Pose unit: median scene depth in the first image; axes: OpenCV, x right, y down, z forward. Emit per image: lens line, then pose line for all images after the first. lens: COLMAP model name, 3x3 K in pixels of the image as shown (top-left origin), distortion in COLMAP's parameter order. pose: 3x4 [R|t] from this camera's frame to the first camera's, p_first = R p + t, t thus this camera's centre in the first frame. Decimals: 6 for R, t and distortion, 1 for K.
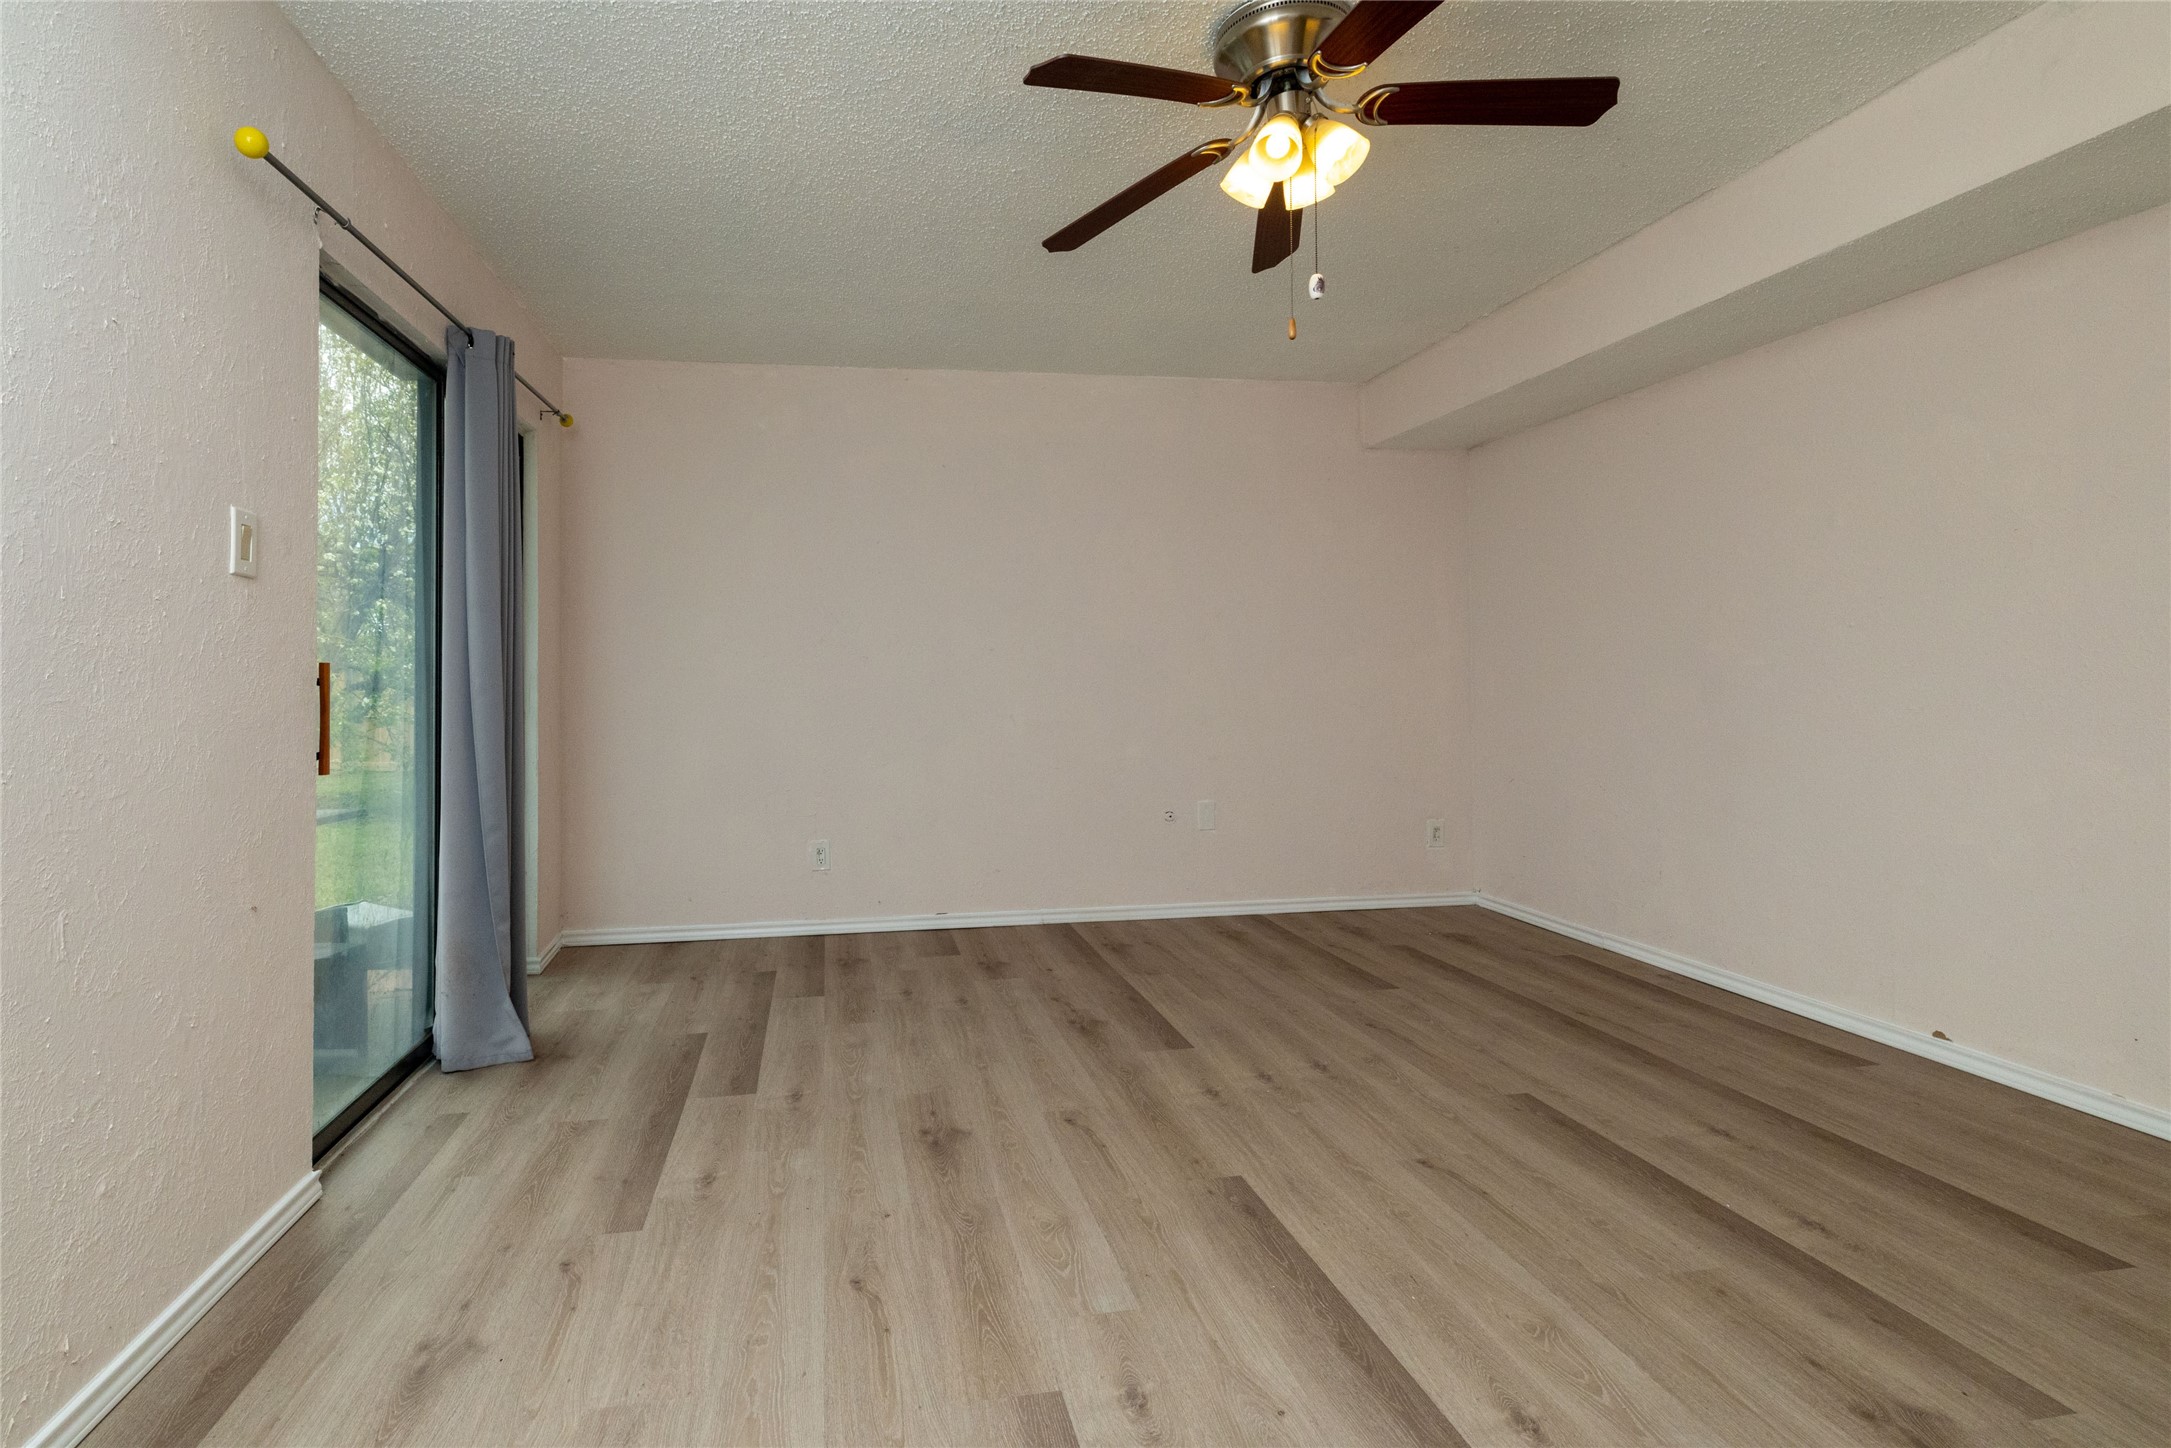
lens RADIAL K [[1101.7, 0, 942.9], [0, 1101.7, 715.5], [0, 0, 1]] dist [-0.001153, 0.001748]
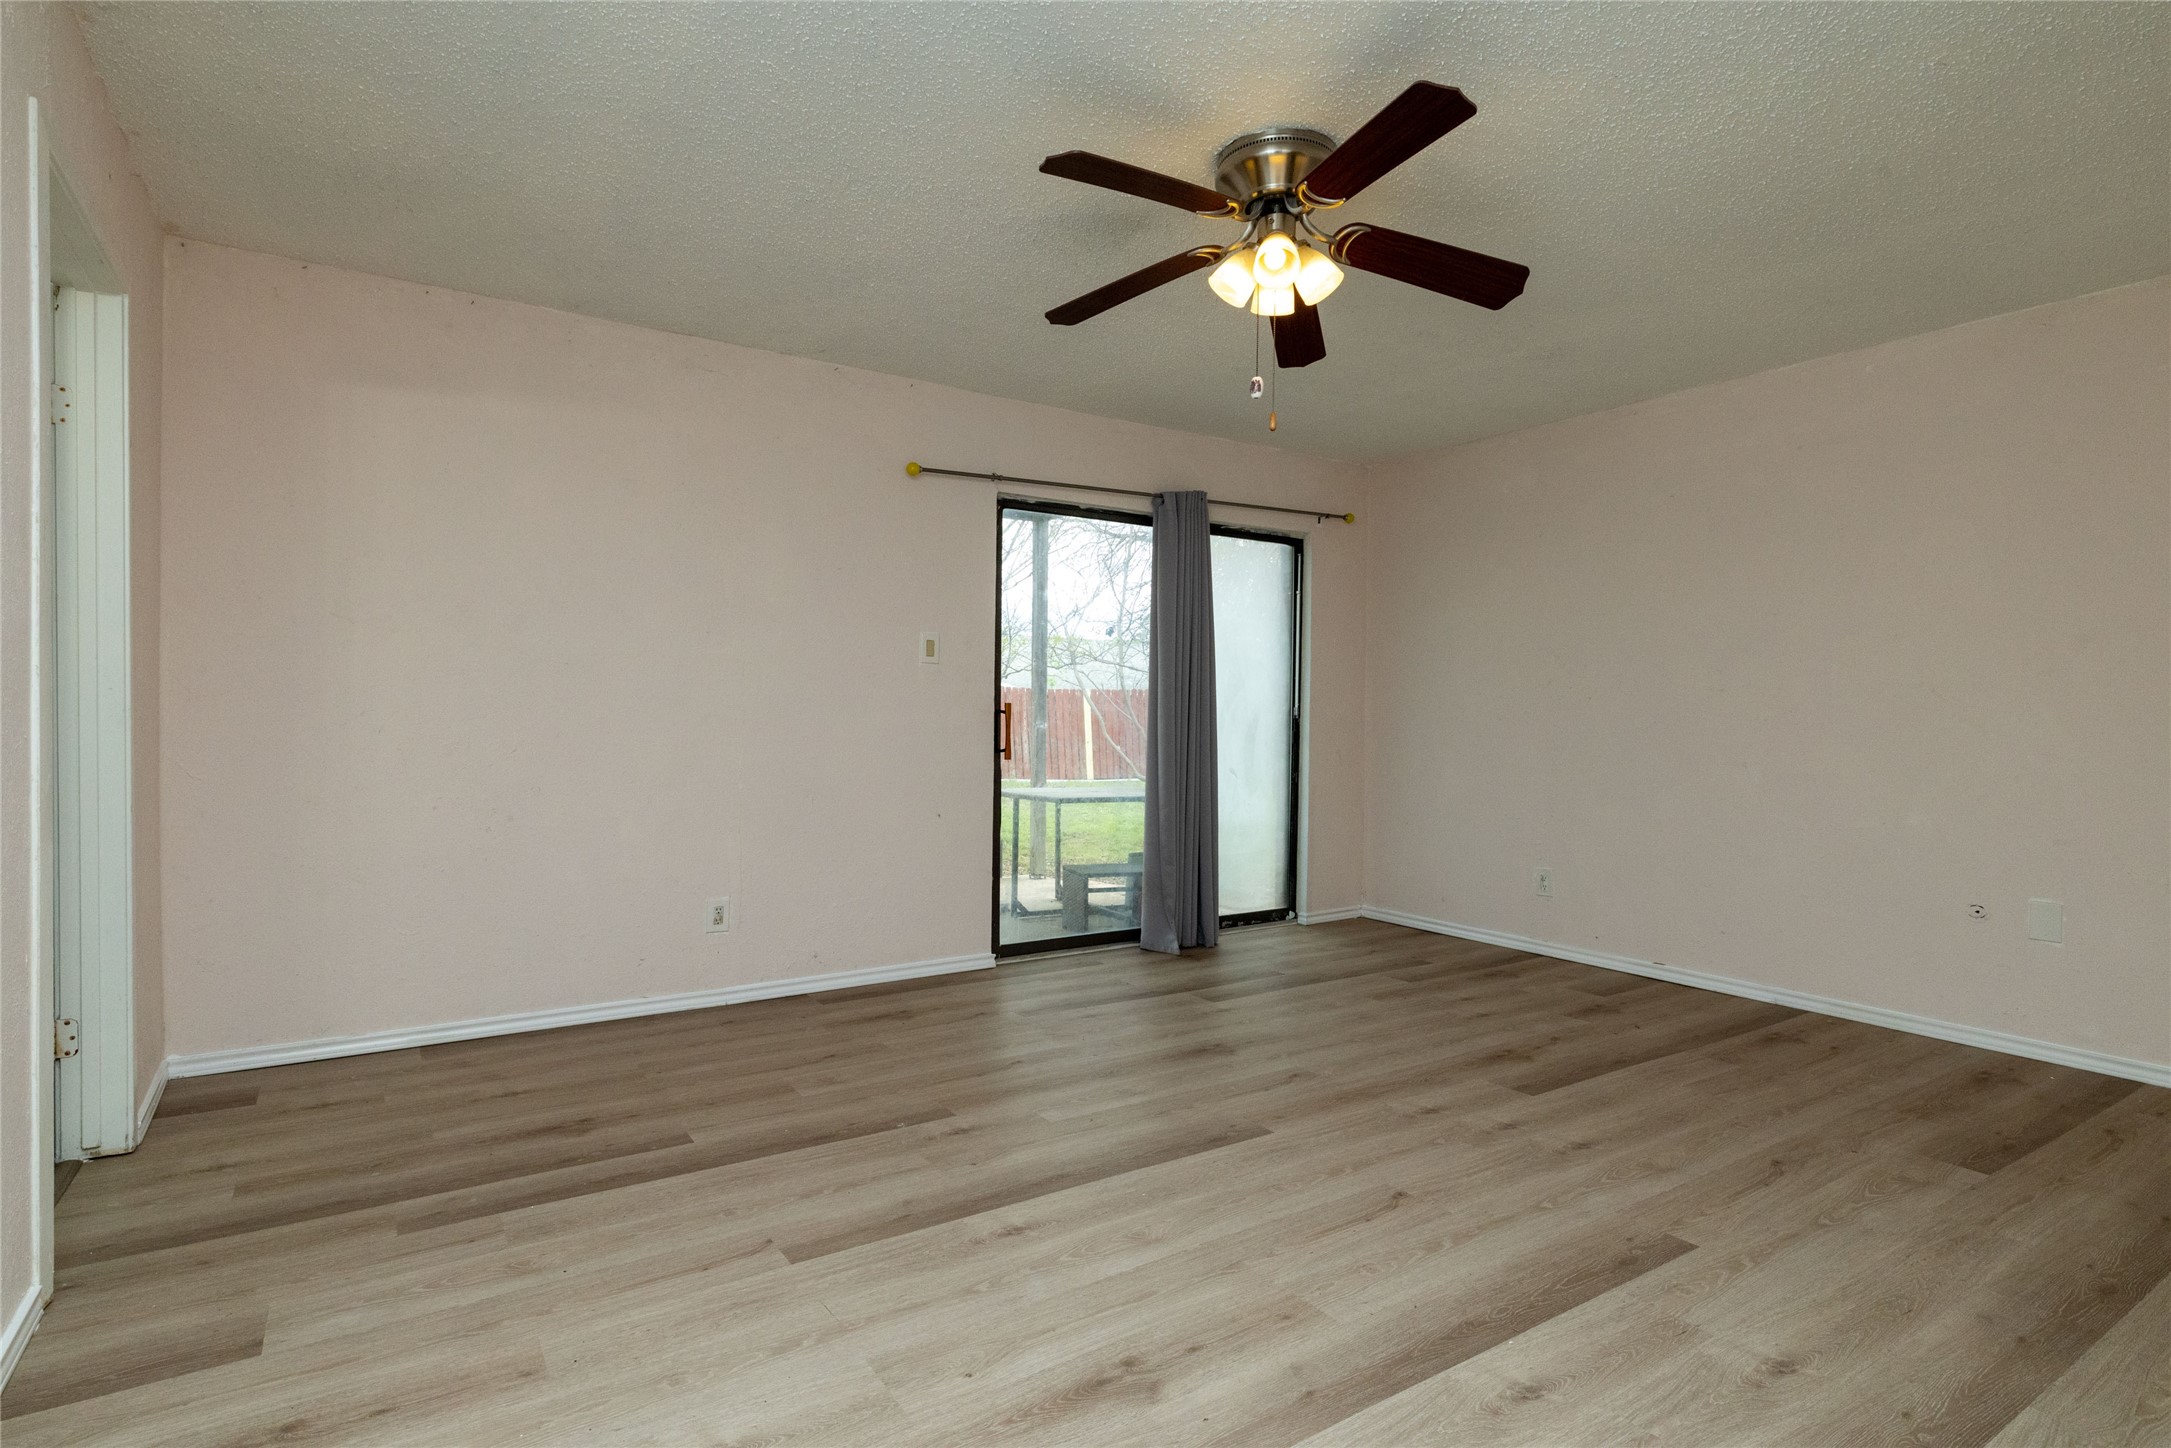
lens RADIAL K [[1040.0, 0, 1085.5], [0, 1040.0, 724.0], [0, 0, 1]] dist [0.000567, 0.000545]
pose [[0.433798, 0.022446, -0.900731, 1.101785], [-0.045834, 0.998945, 0.002820, -0.012720], [0.899844, 0.040061, 0.434369, 0.294966]]
